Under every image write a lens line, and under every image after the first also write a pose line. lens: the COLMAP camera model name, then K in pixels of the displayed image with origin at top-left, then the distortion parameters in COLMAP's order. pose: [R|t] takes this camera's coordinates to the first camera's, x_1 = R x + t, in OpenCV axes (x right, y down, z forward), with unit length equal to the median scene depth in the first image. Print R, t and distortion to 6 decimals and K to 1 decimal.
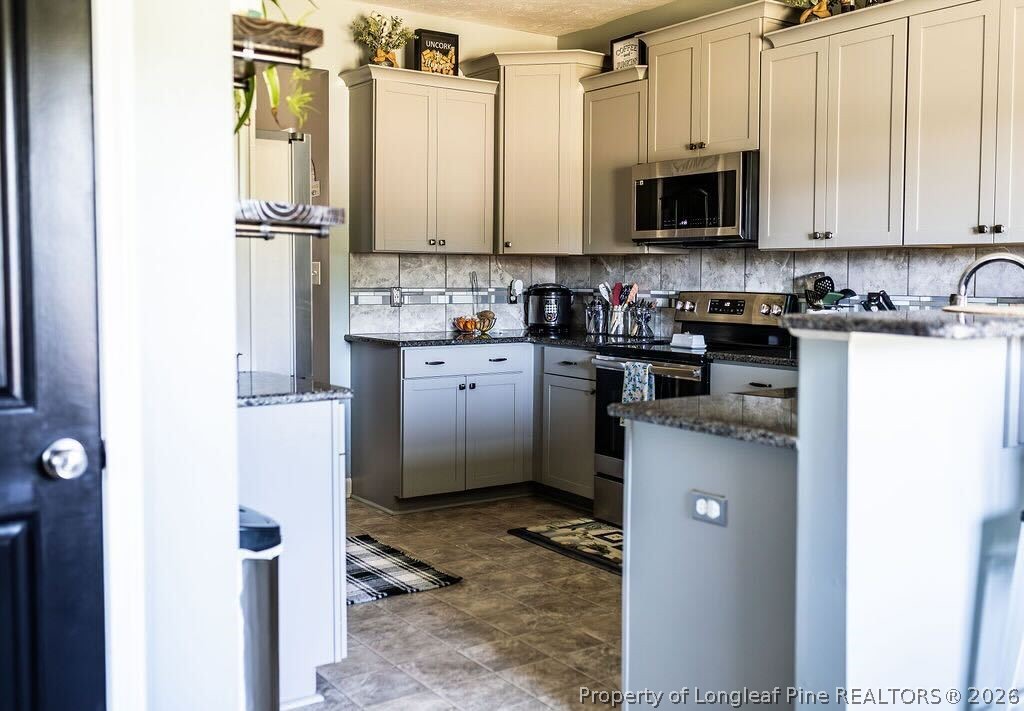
lens RADIAL K [[1015.5, 0, 538.7], [0, 1015.5, 356.9], [0, 0, 1]] dist [0.023665, 0.002443]
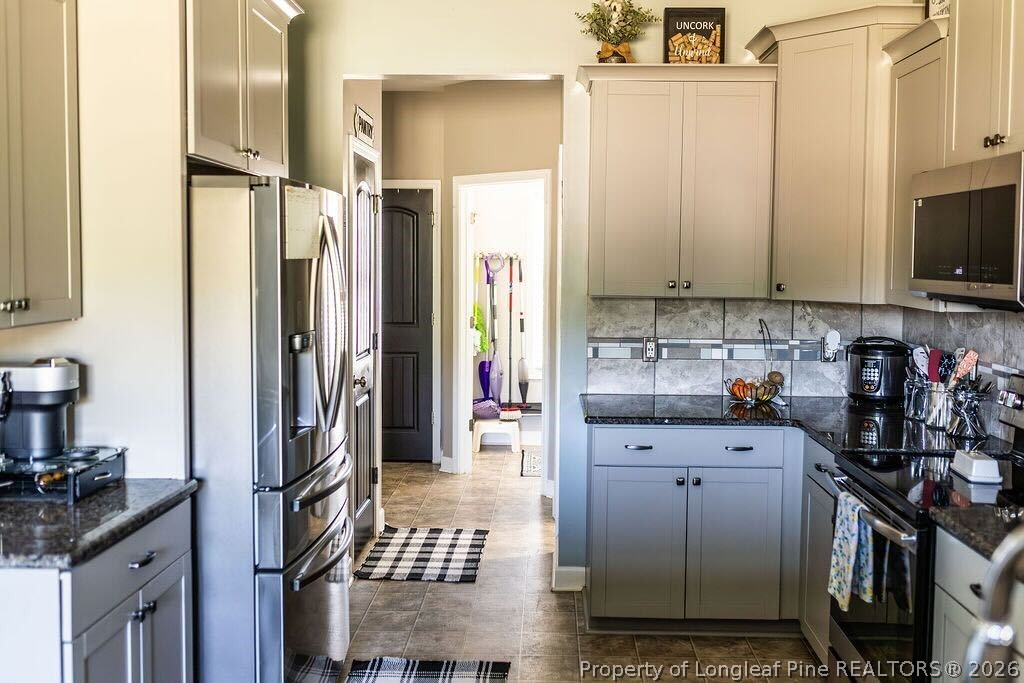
lens RADIAL K [[983.9, 0, 512.0], [0, 983.9, 341.5], [0, 0, 1]] dist [-0.027873, -0.000454]
pose [[0.797935, 0.051420, -0.600546, 0.235619], [-0.051515, 0.998527, 0.017049, -0.073402], [0.600538, 0.017333, 0.799408, 0.325139]]
